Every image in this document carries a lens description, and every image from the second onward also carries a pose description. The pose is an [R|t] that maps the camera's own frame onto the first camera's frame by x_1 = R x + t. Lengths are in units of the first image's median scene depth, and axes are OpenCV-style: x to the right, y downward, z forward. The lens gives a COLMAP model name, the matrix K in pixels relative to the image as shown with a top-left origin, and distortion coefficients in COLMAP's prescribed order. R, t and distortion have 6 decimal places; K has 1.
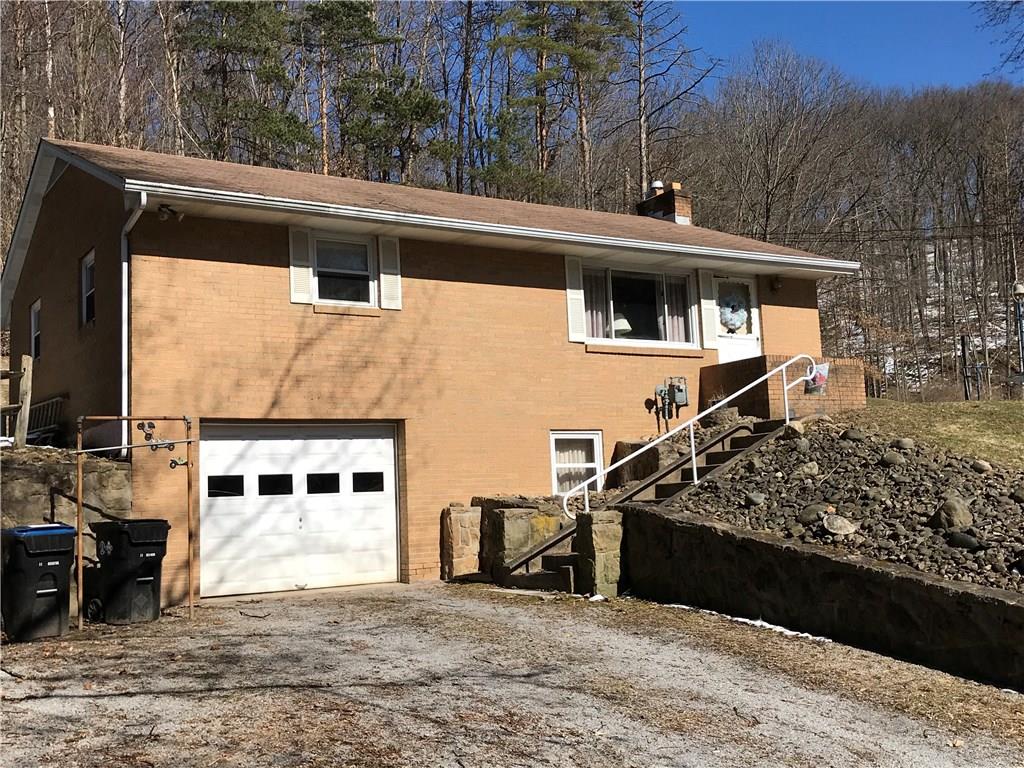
lens RADIAL K [[1127.6, 0, 512.0], [0, 1127.6, 384.0], [0, 0, 1]] dist [0.070486, 0.005106]
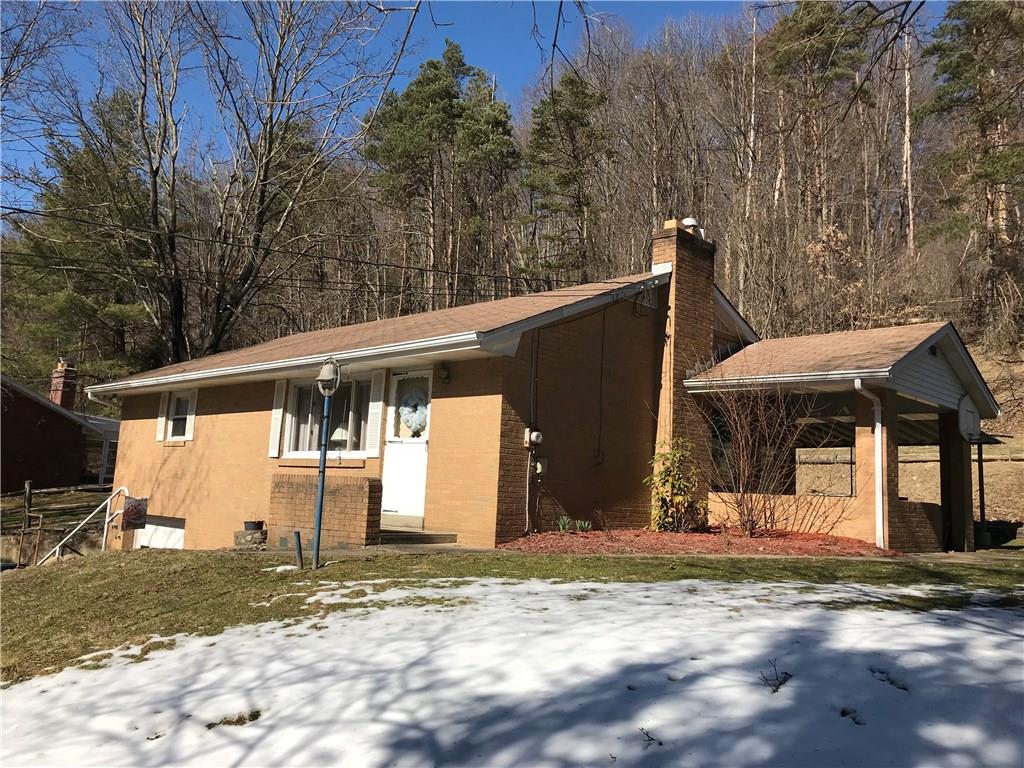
lens RADIAL K [[825.5, 0, 507.8], [0, 825.5, 377.5], [0, 0, 1]] dist [0.054582, -0.090876]
pose [[0.231416, -0.110031, -0.966612, 1.027286], [0.009730, 0.993796, -0.110796, -0.023124], [0.972806, 0.016235, 0.231051, 1.150427]]
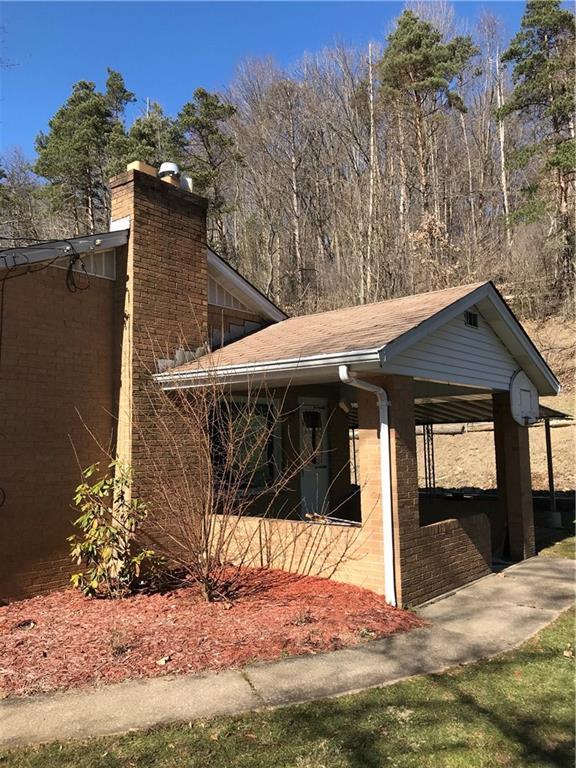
lens RADIAL K [[619.1, 0, 289.9], [0, 619.1, 380.9], [0, 0, 1]] dist [0.054582, -0.090876]
pose [[0.312961, -0.088363, -0.945646, 0.728743], [0.070876, 0.995059, -0.069524, -0.067453], [0.947118, -0.045265, 0.317678, 1.473721]]
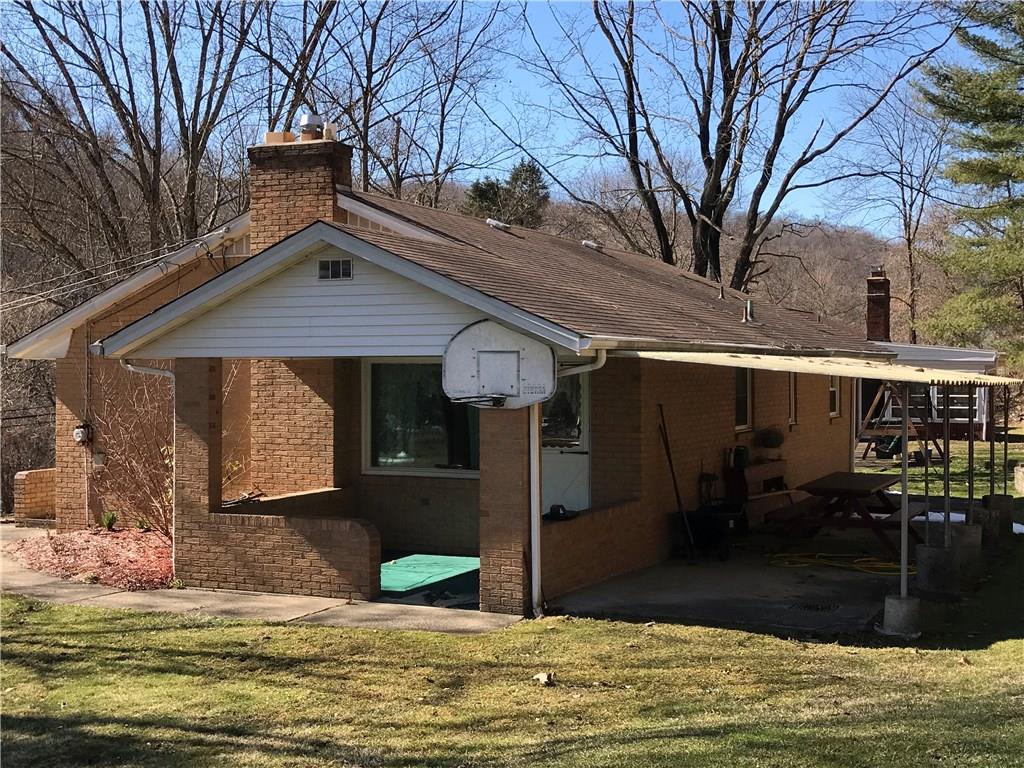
lens RADIAL K [[1323.6, 0, 512.0], [0, 1323.6, 384.0], [0, 0, 1]] dist [0.205378, -0.761467]
pose [[-0.837562, 0.020377, -0.545962, 0.660737], [0.046233, 0.998363, -0.033664, -0.037822], [0.544382, -0.053437, -0.837133, 2.527148]]
